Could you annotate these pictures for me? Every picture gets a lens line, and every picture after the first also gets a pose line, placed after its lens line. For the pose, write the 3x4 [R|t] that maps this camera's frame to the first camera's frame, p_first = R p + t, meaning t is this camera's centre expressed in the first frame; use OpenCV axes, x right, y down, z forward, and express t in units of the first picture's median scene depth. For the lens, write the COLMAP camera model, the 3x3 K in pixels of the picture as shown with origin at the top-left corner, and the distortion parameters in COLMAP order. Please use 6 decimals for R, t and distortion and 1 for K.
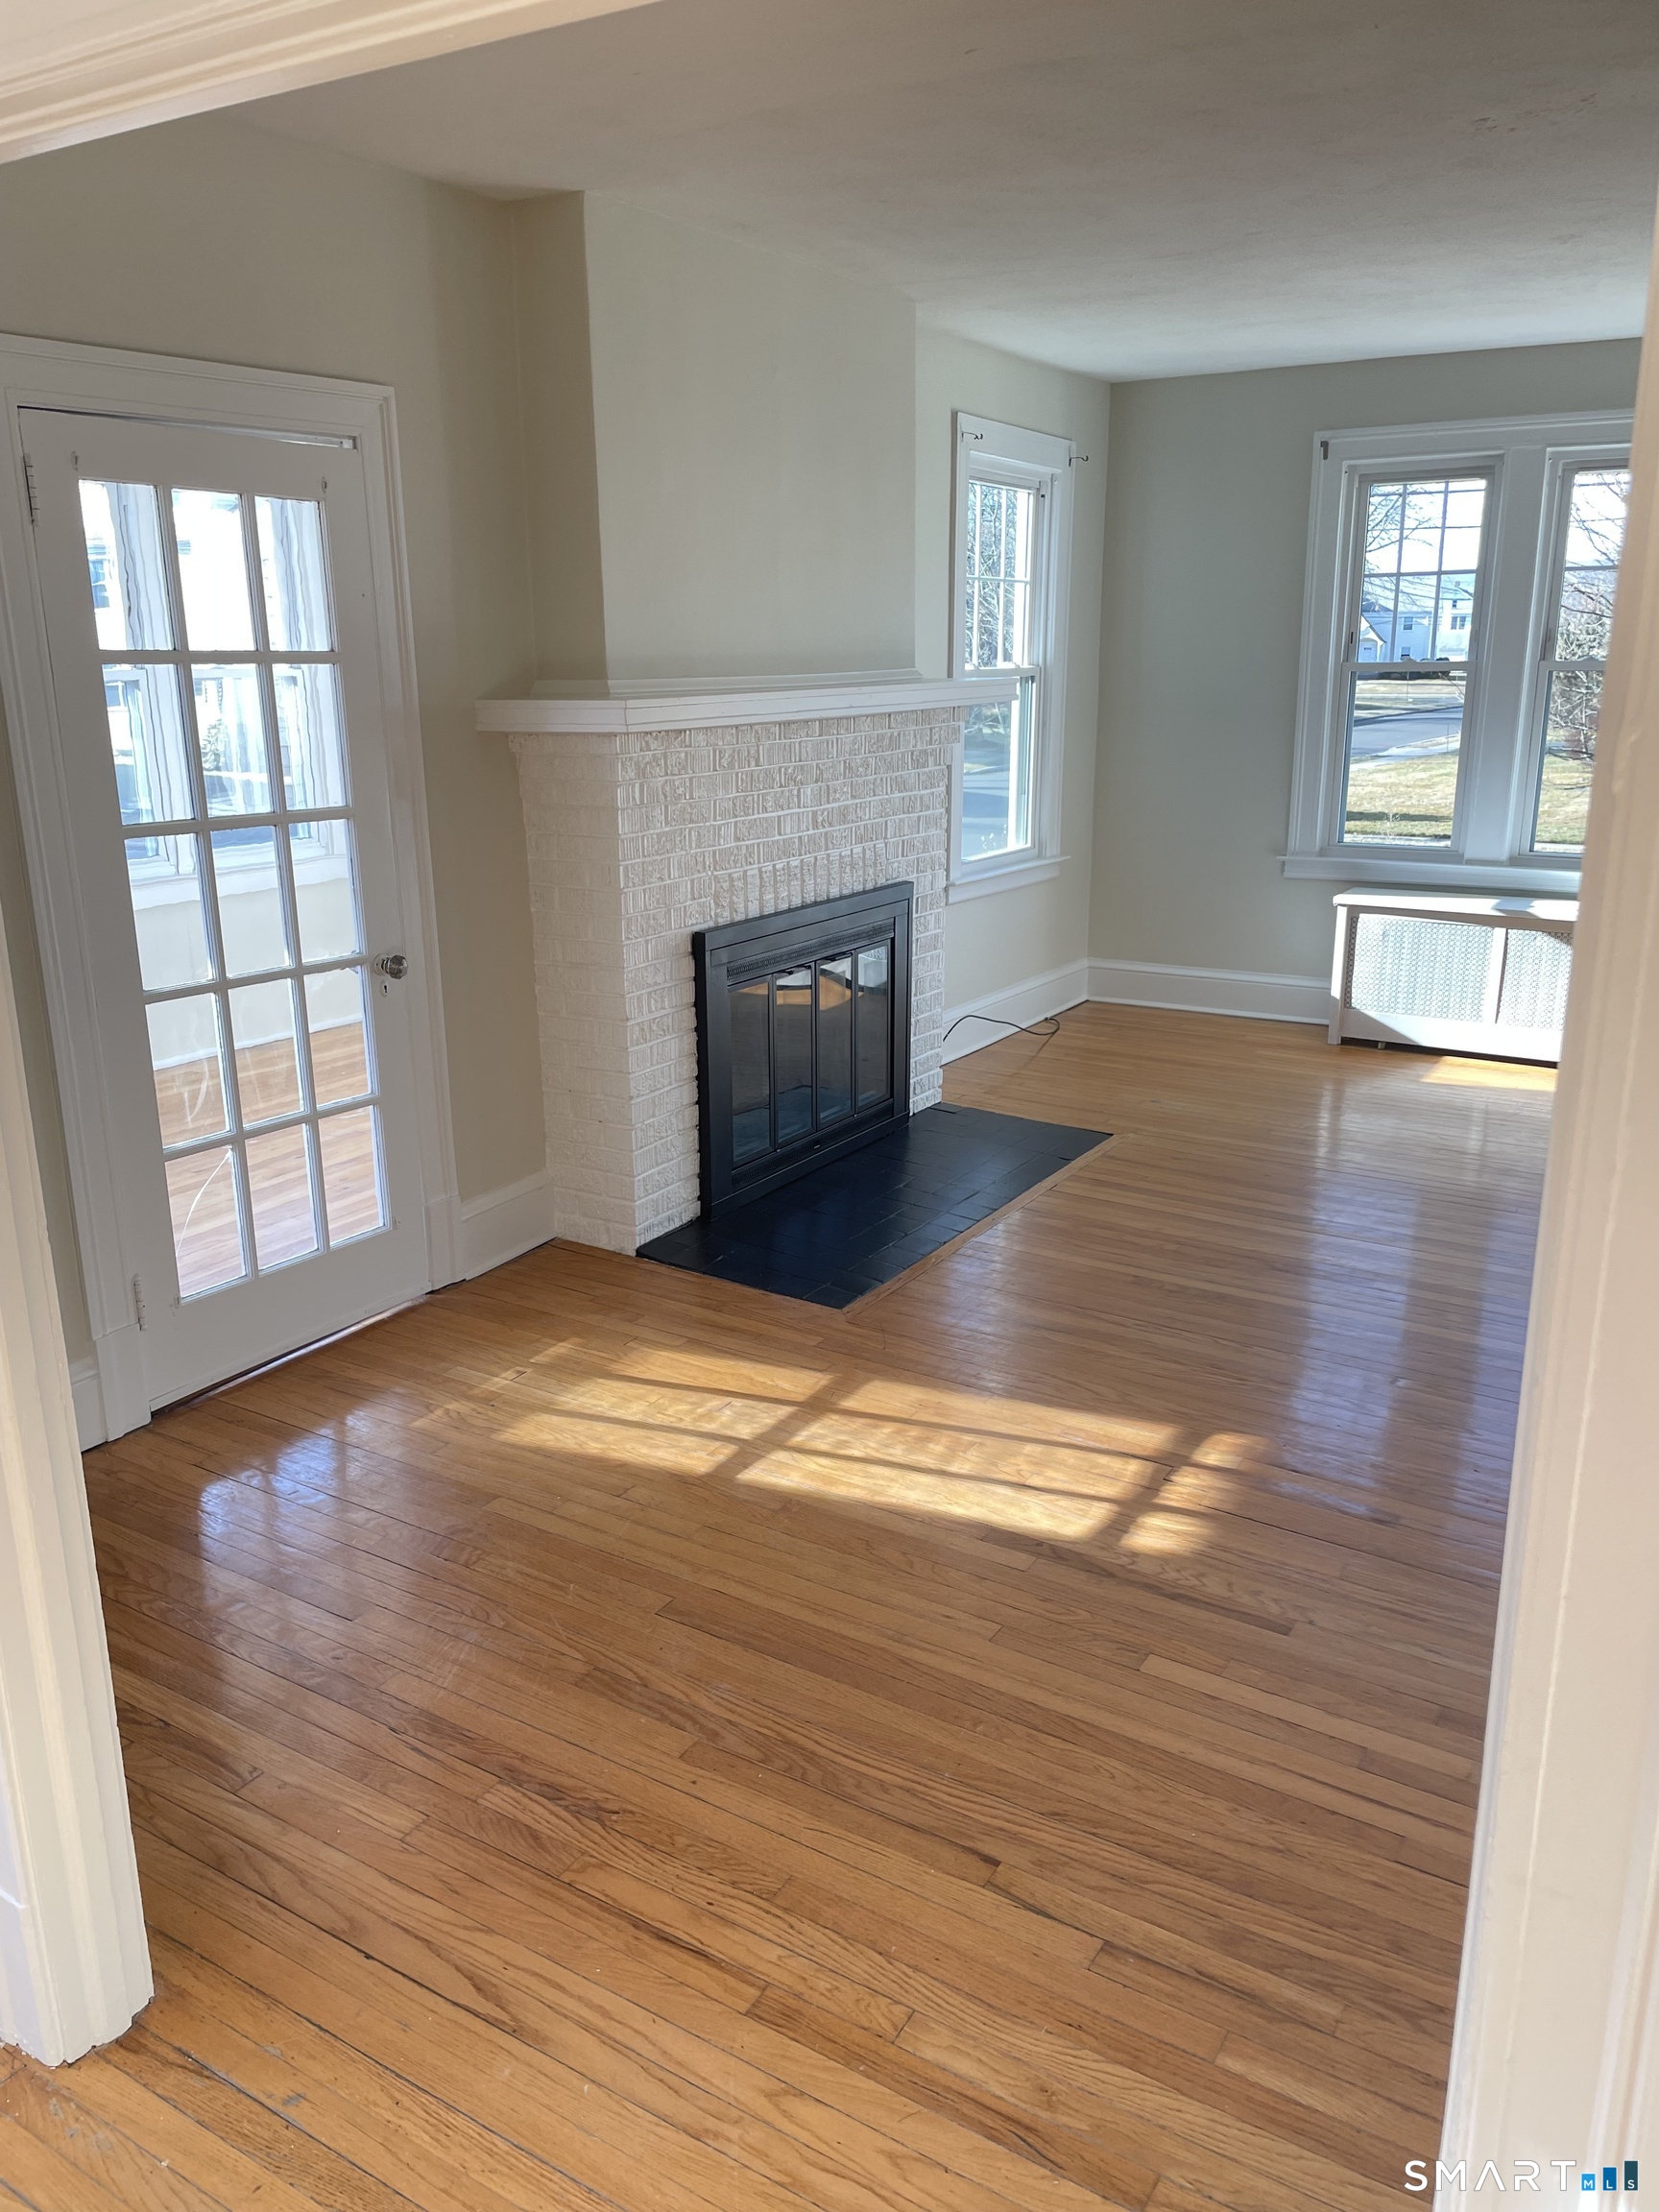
lens RADIAL K [[1665.8, 0, 820.0], [0, 1665.8, 1101.6], [0, 0, 1]] dist [0.106960, -0.122281]
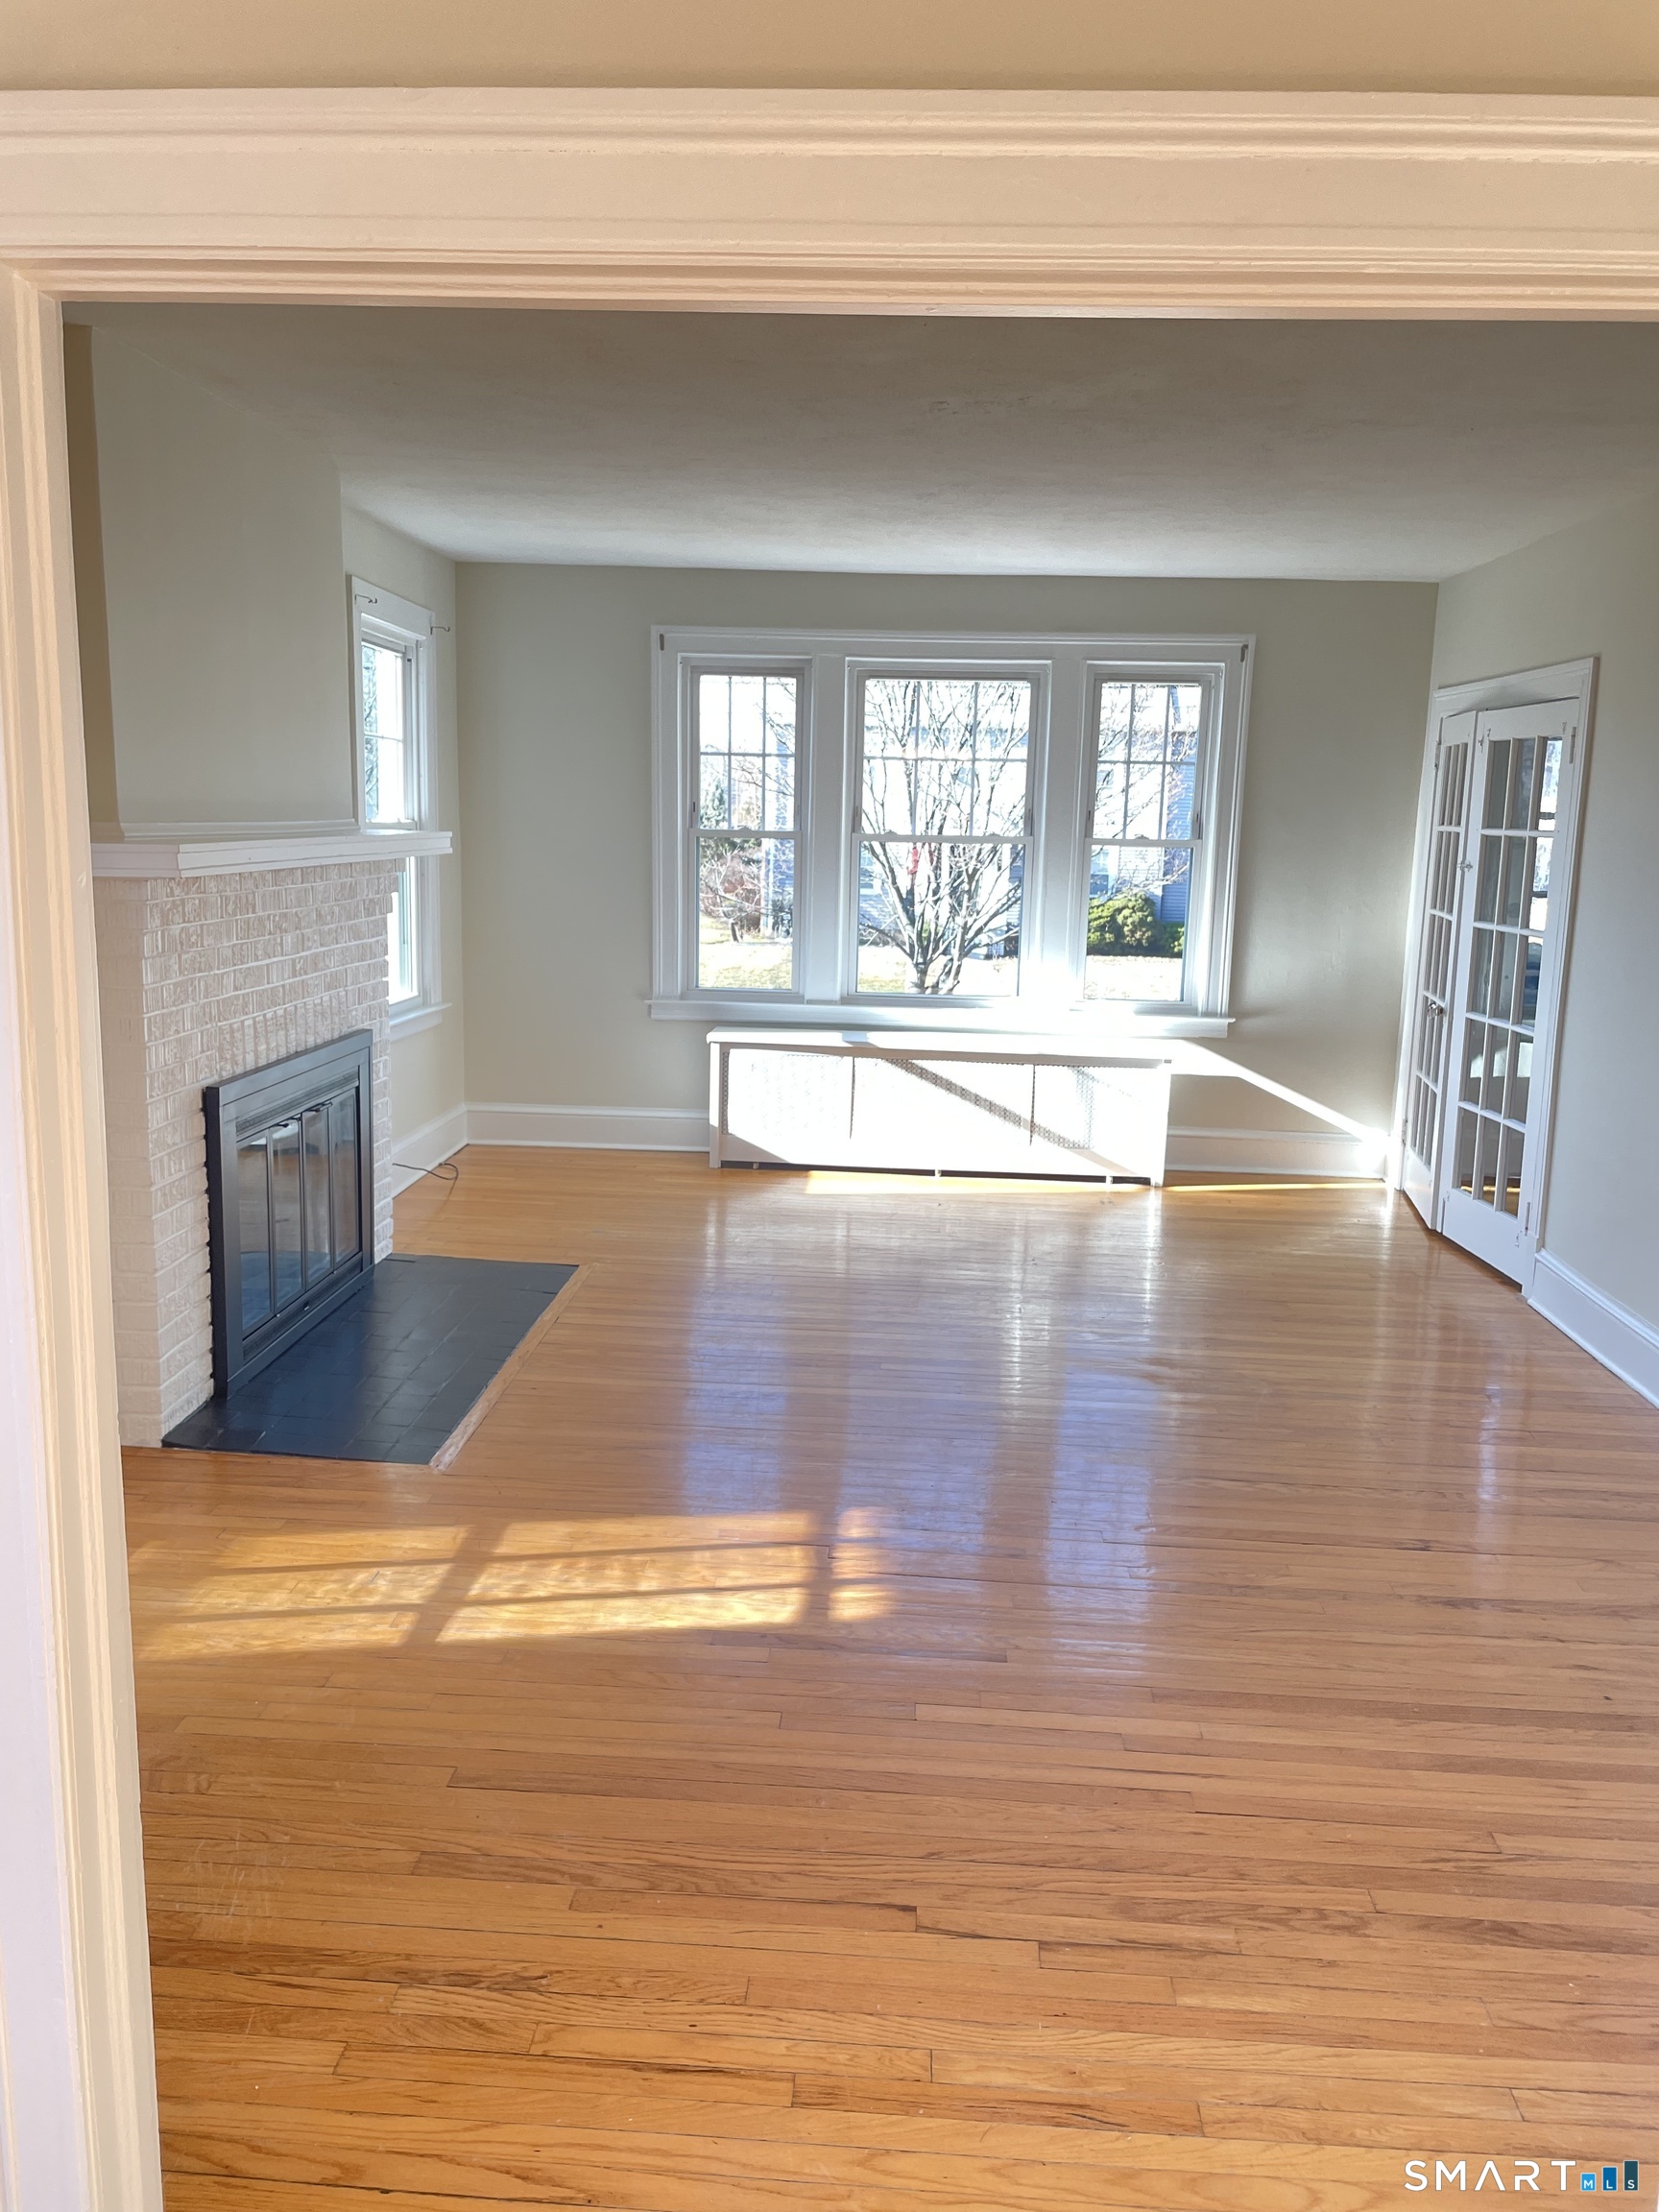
lens RADIAL K [[1665.8, 0, 820.0], [0, 1665.8, 1101.6], [0, 0, 1]] dist [0.106960, -0.122281]
pose [[0.878692, -0.052677, 0.474474, -0.285260], [0.094805, 0.993353, -0.065289, 0.000809], [-0.467881, 0.102351, 0.877845, 0.014341]]
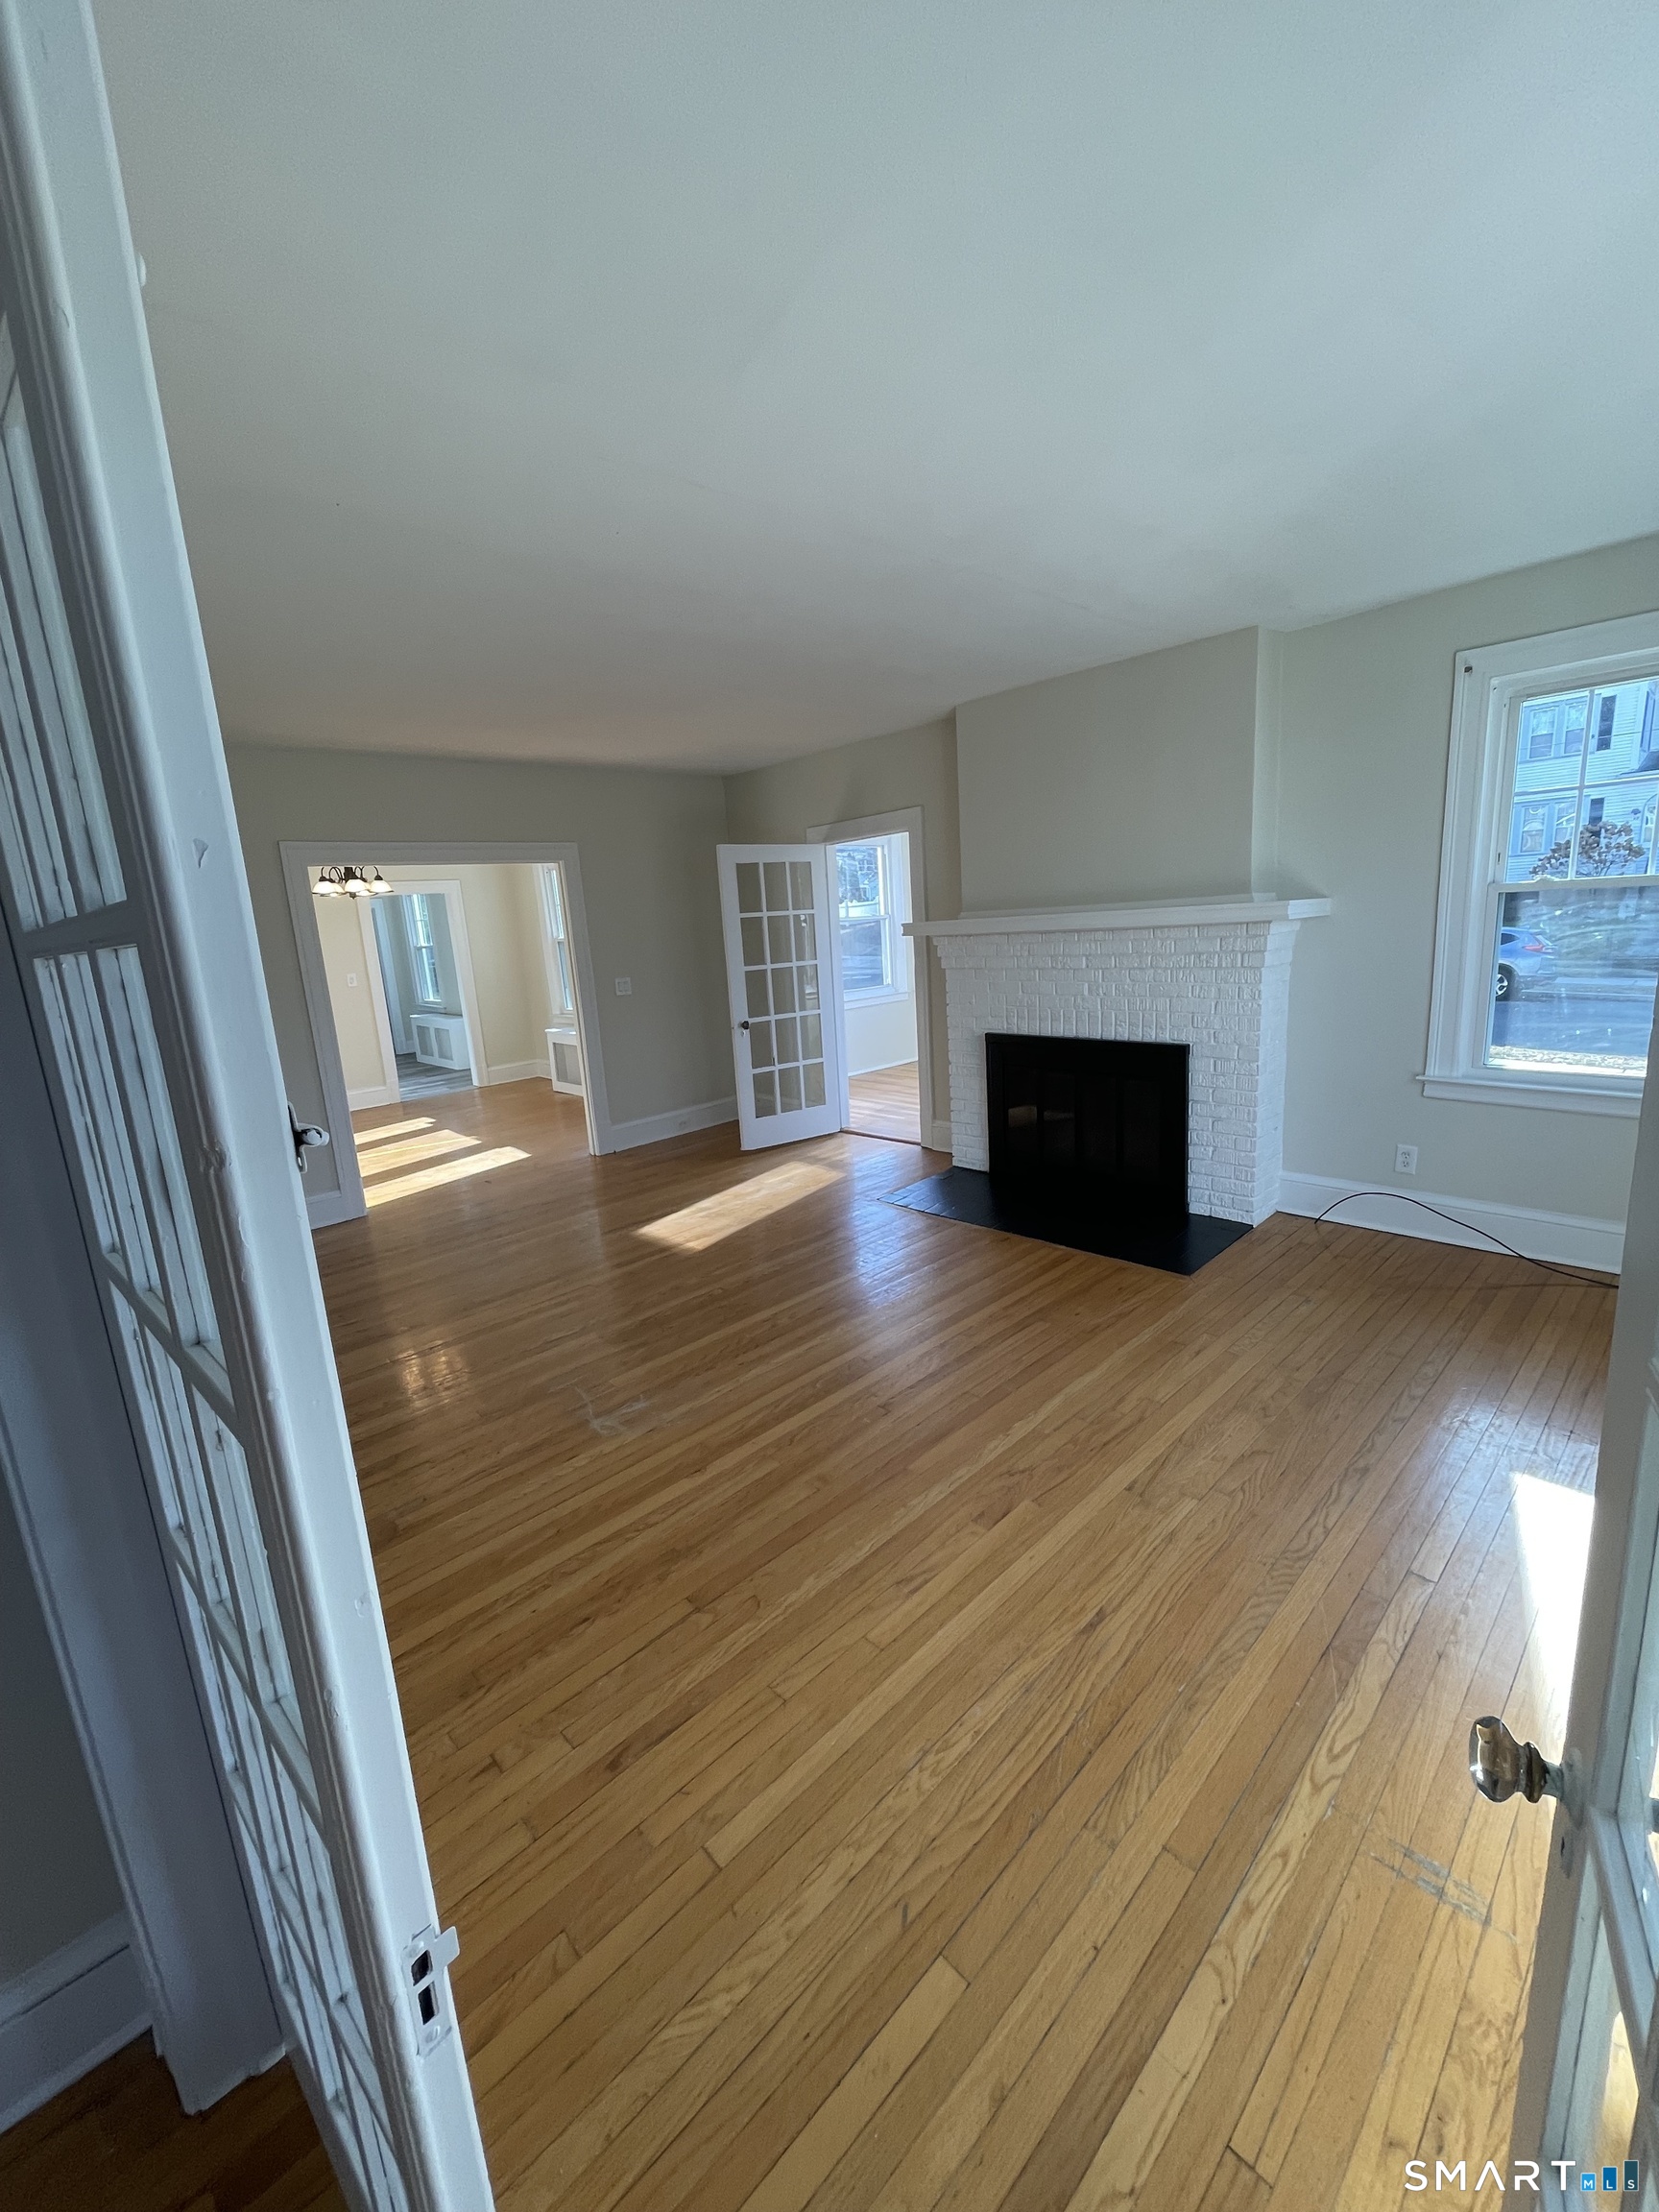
lens RADIAL K [[890.4, 0, 841.8], [0, 890.4, 1102.0], [0, 0, 1]] dist [0.001819, -0.000188]
pose [[-0.225462, 0.220526, -0.948965, 1.319436], [-0.194381, 0.944279, 0.265620, -0.357113], [0.954664, 0.244348, -0.170033, 1.342805]]
